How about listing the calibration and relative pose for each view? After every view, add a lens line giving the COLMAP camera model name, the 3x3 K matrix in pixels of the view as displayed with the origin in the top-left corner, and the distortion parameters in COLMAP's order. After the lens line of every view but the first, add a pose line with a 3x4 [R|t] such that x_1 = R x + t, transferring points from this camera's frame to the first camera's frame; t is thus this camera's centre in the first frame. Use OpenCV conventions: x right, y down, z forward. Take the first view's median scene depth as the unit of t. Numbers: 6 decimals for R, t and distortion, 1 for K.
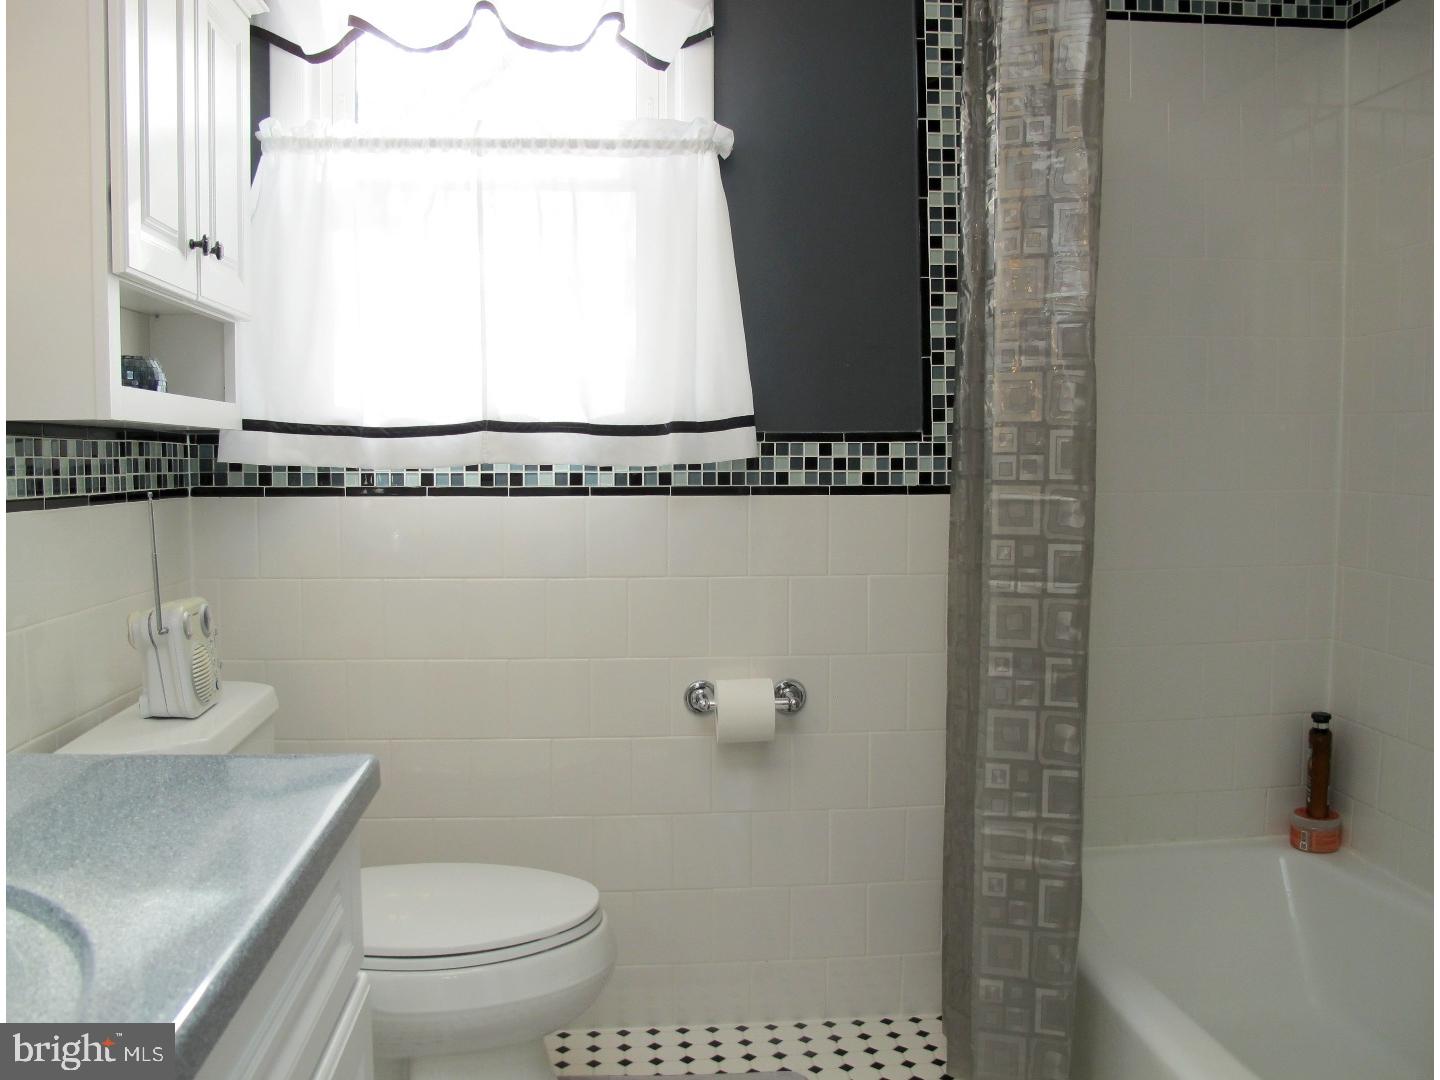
lens RADIAL K [[1238.6, 0, 720.0], [0, 1238.6, 540.0], [0, 0, 1]] dist [-0.130399, 0.129984]
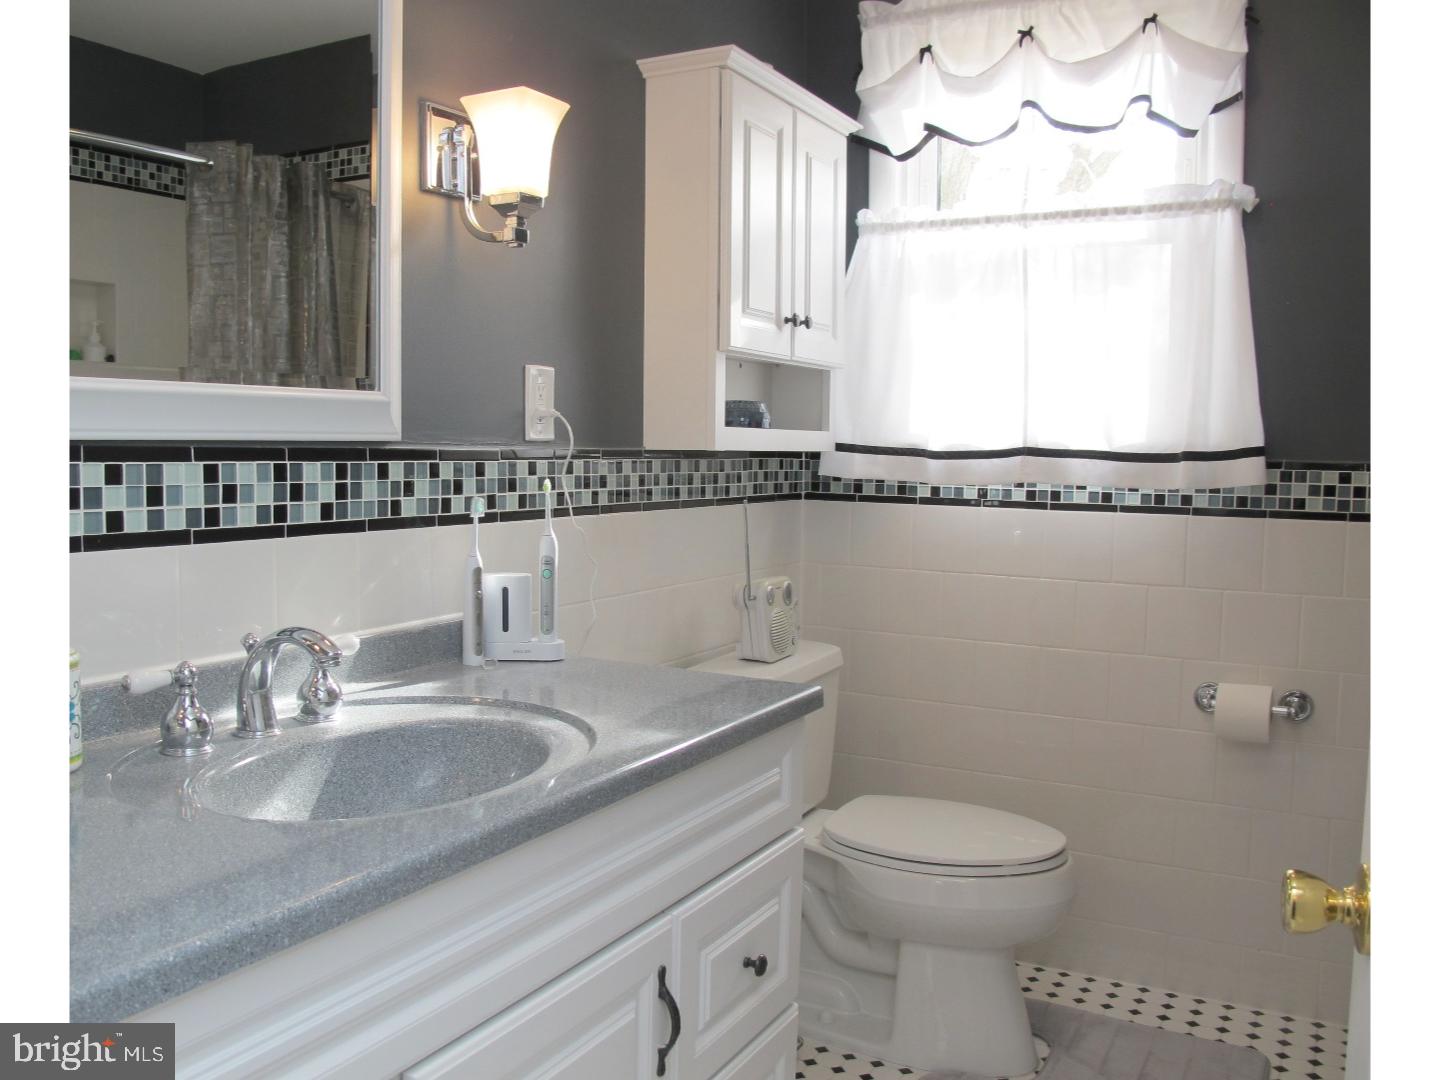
lens RADIAL K [[1238.6, 0, 720.0], [0, 1238.6, 540.0], [0, 0, 1]] dist [-0.130399, 0.129984]
pose [[0.843671, 0.053614, -0.534176, 0.202151], [-0.051953, 0.998484, 0.018162, -0.012064], [0.534340, 0.012429, 0.845178, -0.172989]]
